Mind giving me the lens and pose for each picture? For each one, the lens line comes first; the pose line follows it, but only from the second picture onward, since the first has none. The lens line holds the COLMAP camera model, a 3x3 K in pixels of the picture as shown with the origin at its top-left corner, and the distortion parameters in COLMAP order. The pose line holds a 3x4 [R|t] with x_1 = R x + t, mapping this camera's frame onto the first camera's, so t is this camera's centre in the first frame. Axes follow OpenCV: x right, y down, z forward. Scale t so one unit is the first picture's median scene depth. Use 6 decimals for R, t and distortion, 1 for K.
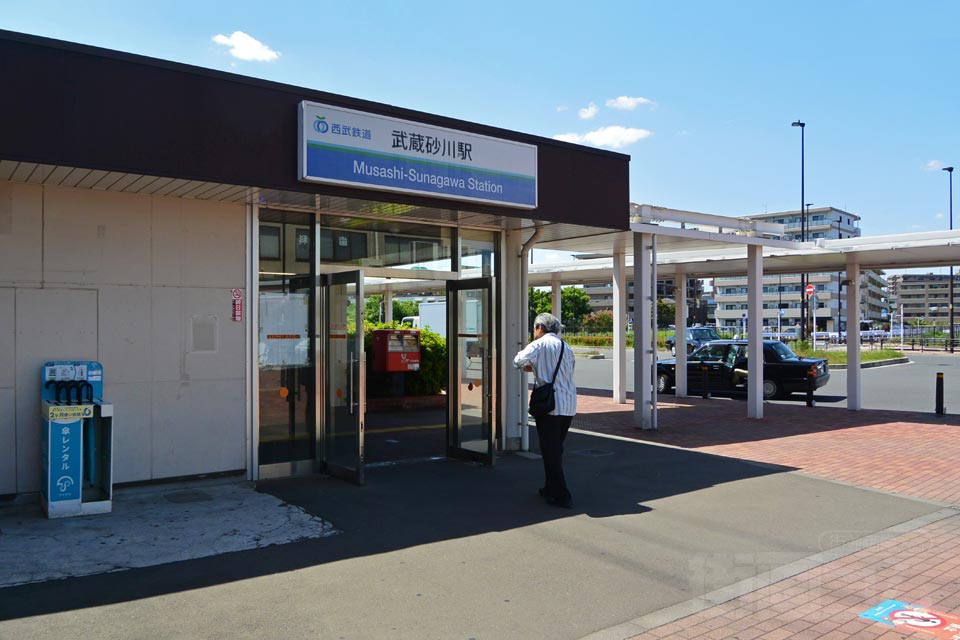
lens RADIAL K [[752.7, 0, 473.1], [0, 752.7, 317.8], [0, 0, 1]] dist [-0.021546, -0.003340]
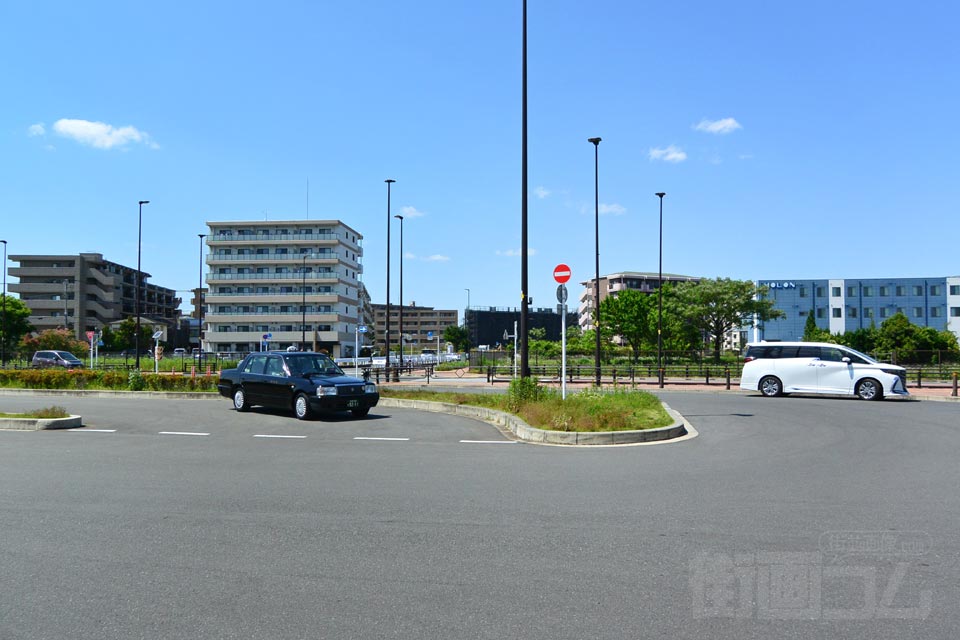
lens RADIAL K [[794.4, 0, 480.0], [0, 794.4, 320.0], [0, 0, 1]] dist [0.040876, -0.002990]
pose [[0.786086, 0.027800, 0.617492, 0.018862], [-0.010093, 0.999432, -0.032147, 0.002000], [-0.618035, 0.019037, 0.785920, 0.134191]]
